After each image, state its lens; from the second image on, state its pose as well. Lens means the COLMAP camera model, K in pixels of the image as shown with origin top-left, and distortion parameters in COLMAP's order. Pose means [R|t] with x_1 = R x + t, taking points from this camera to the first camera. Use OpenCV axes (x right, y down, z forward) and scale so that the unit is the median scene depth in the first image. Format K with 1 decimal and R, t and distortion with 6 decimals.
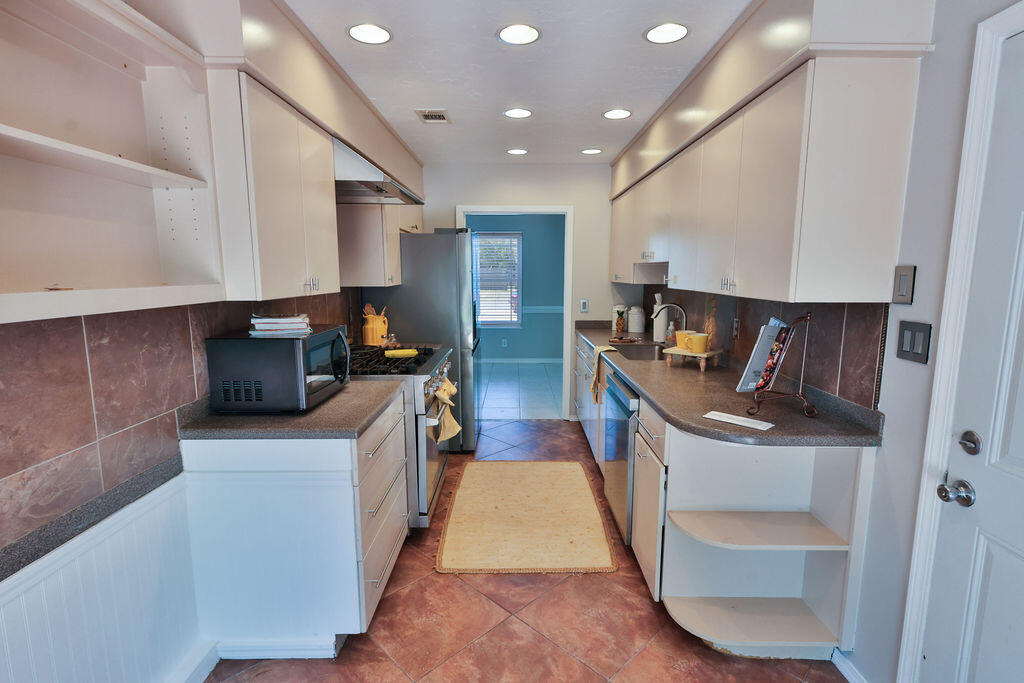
lens RADIAL K [[497.4, 0, 512.0], [0, 497.4, 341.5], [0, 0, 1]] dist [-0.000114, 0.000022]
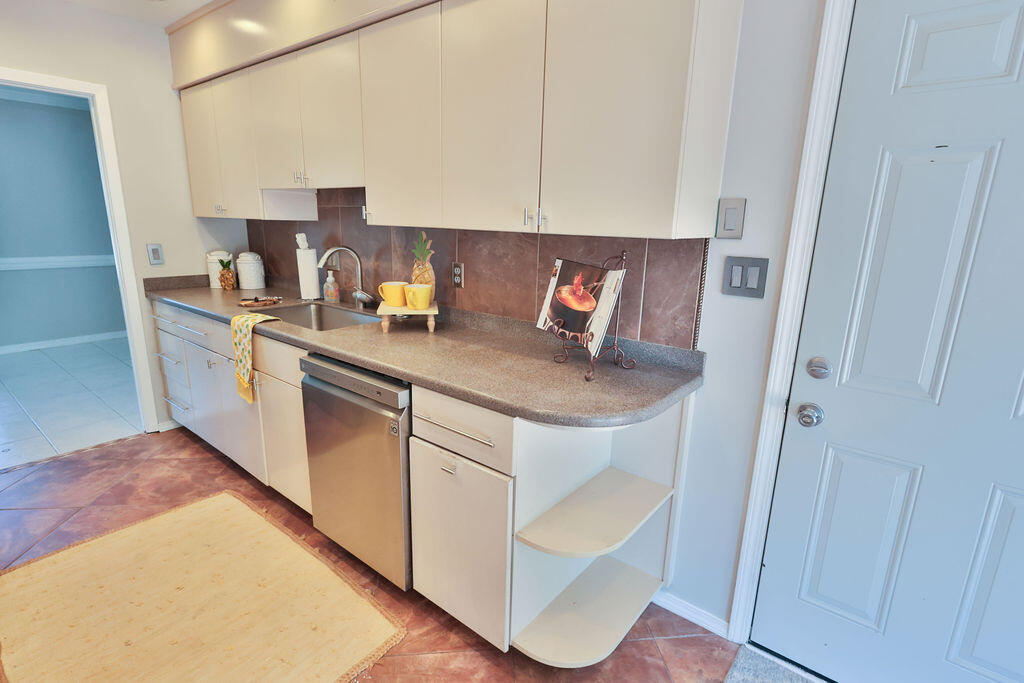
lens RADIAL K [[503.5, 0, 509.7], [0, 503.5, 340.9], [0, 0, 1]] dist [0.002147, 0.000398]
pose [[0.624477, -0.169170, 0.762502, -0.172264], [0.084956, 0.985182, 0.148996, -0.039947], [-0.776409, -0.028266, 0.629595, 0.457067]]
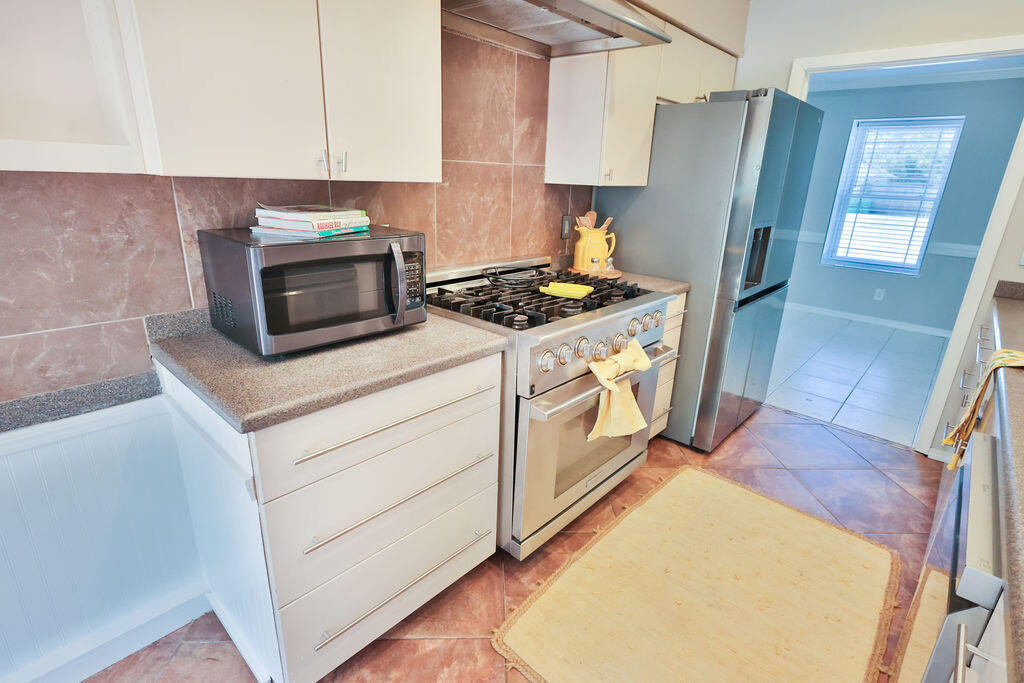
lens RADIAL K [[497.4, 0, 512.0], [0, 497.4, 341.5], [0, 0, 1]] dist [-0.000114, 0.000022]
pose [[0.741295, 0.238997, -0.627186, 0.183301], [-0.130966, 0.967998, 0.214073, -0.051151], [0.658278, -0.076551, 0.748873, 0.578984]]
